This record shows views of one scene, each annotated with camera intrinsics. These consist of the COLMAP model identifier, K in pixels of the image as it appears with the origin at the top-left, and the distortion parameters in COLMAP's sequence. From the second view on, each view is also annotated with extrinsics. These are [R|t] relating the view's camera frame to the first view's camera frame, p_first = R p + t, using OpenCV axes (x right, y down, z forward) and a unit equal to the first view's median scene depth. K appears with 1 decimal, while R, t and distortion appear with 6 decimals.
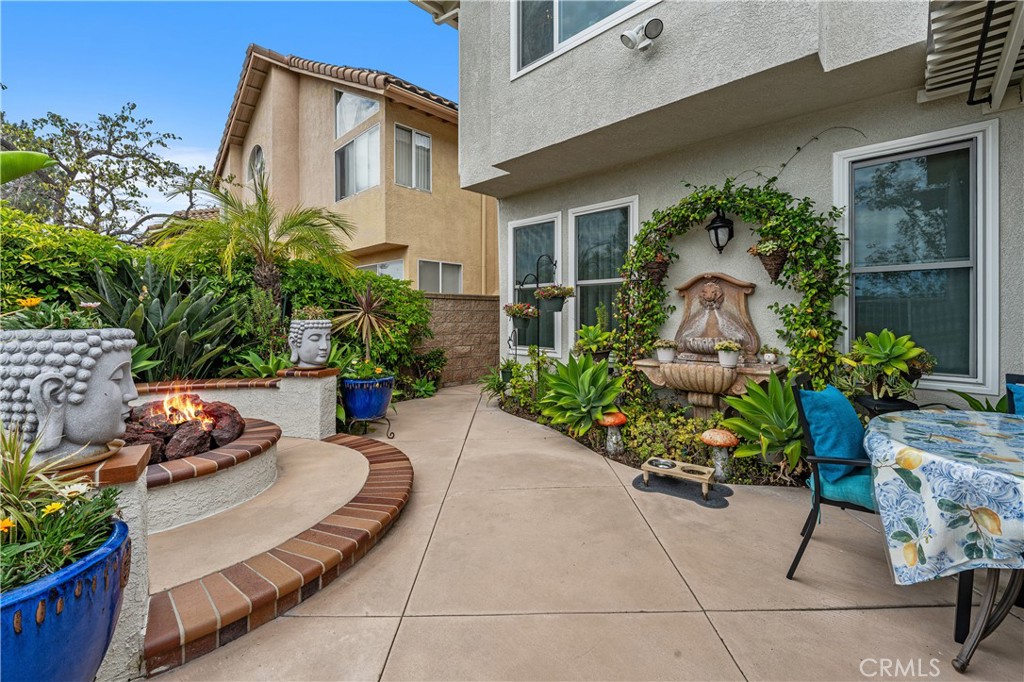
lens RADIAL K [[425.2, 0, 508.1], [0, 425.2, 313.6], [0, 0, 1]] dist [-0.000439, -0.000210]
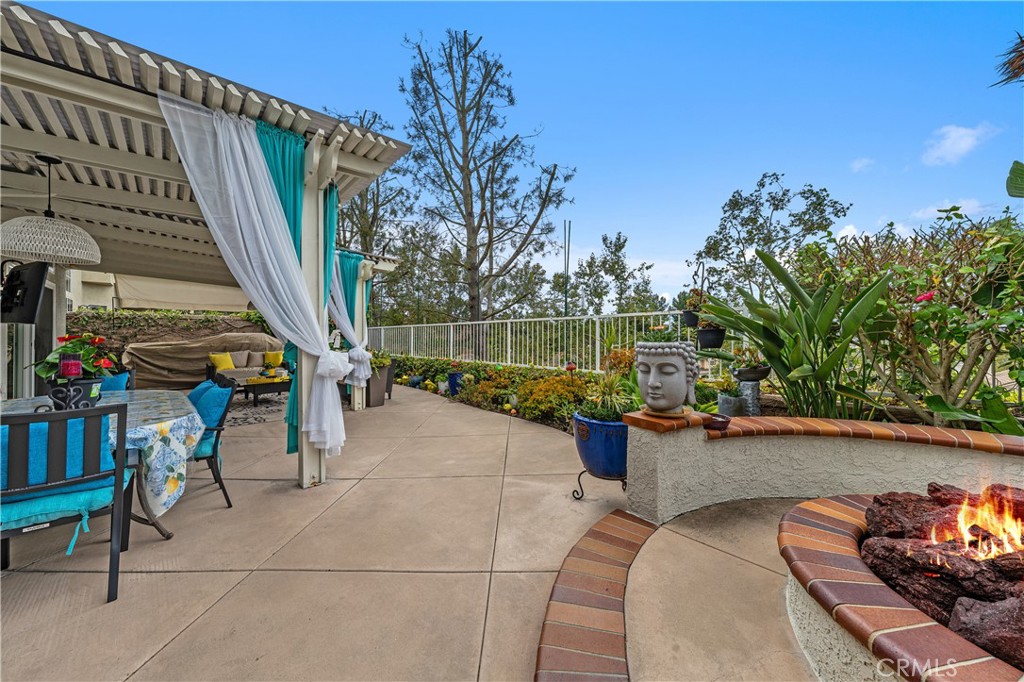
lens RADIAL K [[353.0, 0, 512.0], [0, 353.0, 341.0], [0, 0, 1]] dist [0.001138, 0.000046]
pose [[-0.999612, -0.000536, 0.027858, -0.130801], [-0.000211, 0.999932, 0.011649, -0.000616], [-0.027862, 0.011639, -0.999544, 0.830960]]
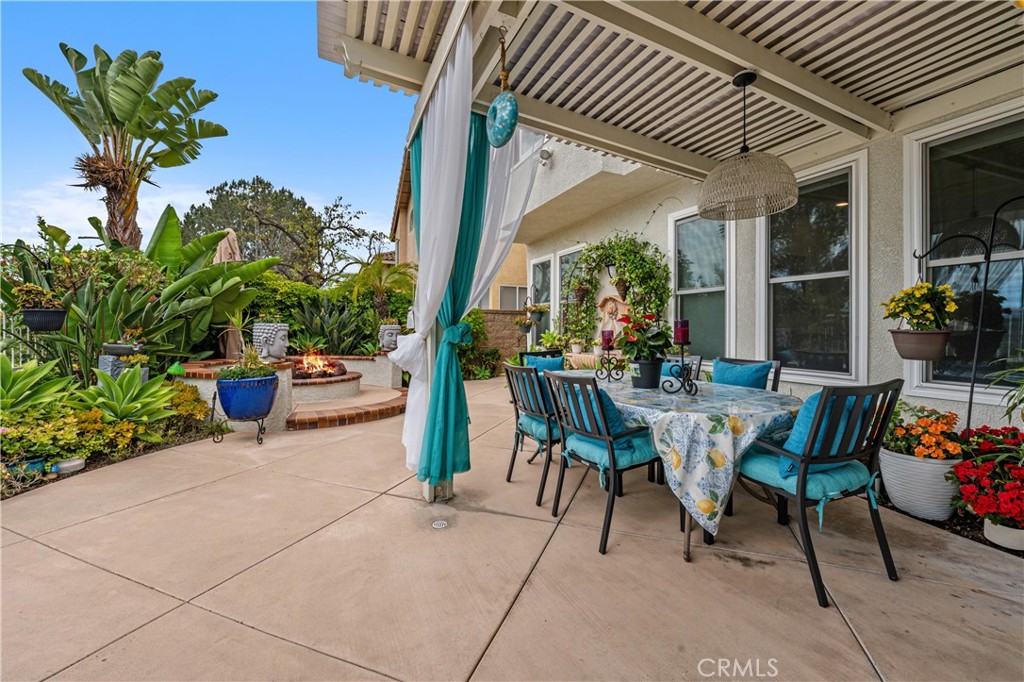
lens RADIAL K [[402.7, 0, 511.9], [0, 402.7, 323.5], [0, 0, 1]] dist [0.000758, 0.000213]
pose [[0.930314, 0.002859, -0.366754, 0.635000], [-0.006271, 0.999947, -0.008111, 0.016607], [0.366711, 0.009846, 0.930283, -0.422411]]
